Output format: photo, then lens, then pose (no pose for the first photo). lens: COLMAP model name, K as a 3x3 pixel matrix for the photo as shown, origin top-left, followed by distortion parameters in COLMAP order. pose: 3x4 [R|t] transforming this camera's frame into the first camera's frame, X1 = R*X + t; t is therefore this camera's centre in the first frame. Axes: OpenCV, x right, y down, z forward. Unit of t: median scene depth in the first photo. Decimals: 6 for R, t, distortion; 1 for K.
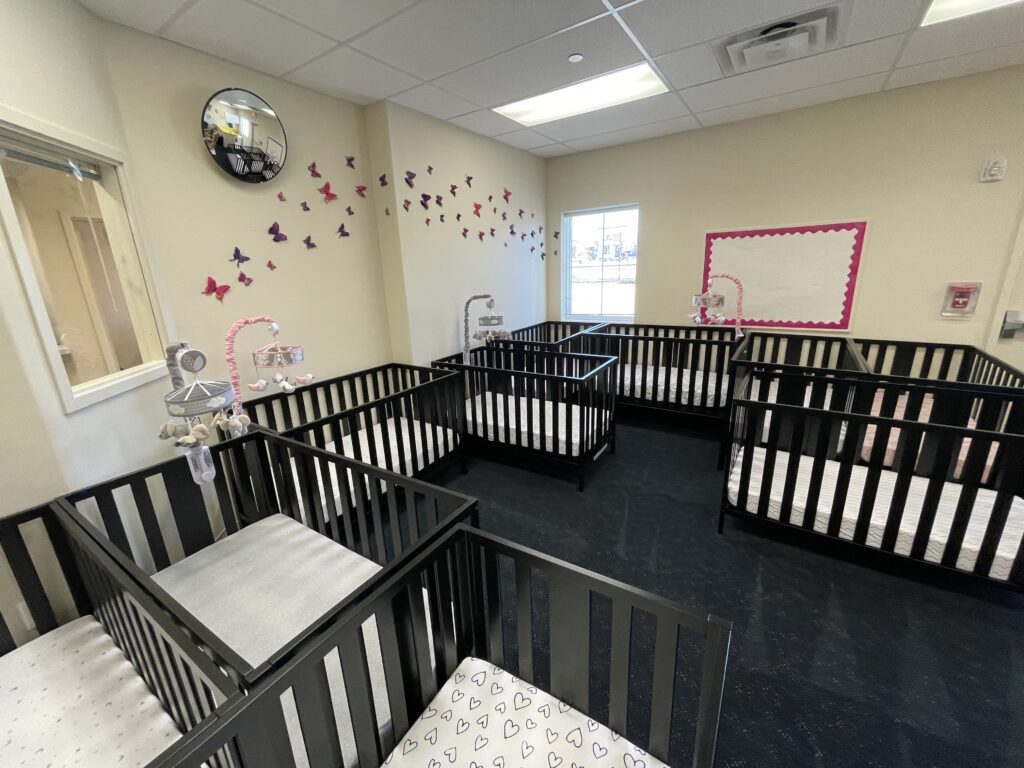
lens RADIAL K [[414.5, 0, 507.3], [0, 414.5, 381.7], [0, 0, 1]] dist [-0.002089, 0.001078]
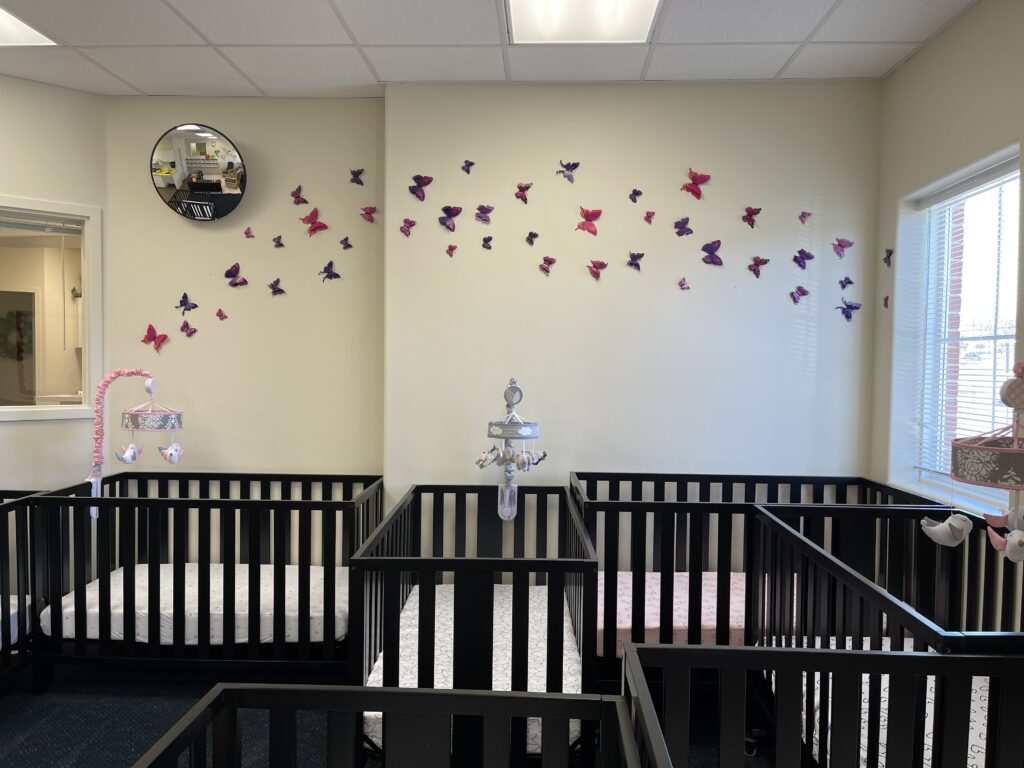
lens RADIAL K [[785.1, 0, 514.5], [0, 785.1, 389.3], [0, 0, 1]] dist [0.045844, -0.005657]
pose [[0.522891, 0.080131, -0.848625, 0.824992], [-0.260795, 0.962869, -0.069774, -0.142078], [0.811524, 0.257801, 0.524374, 0.541027]]
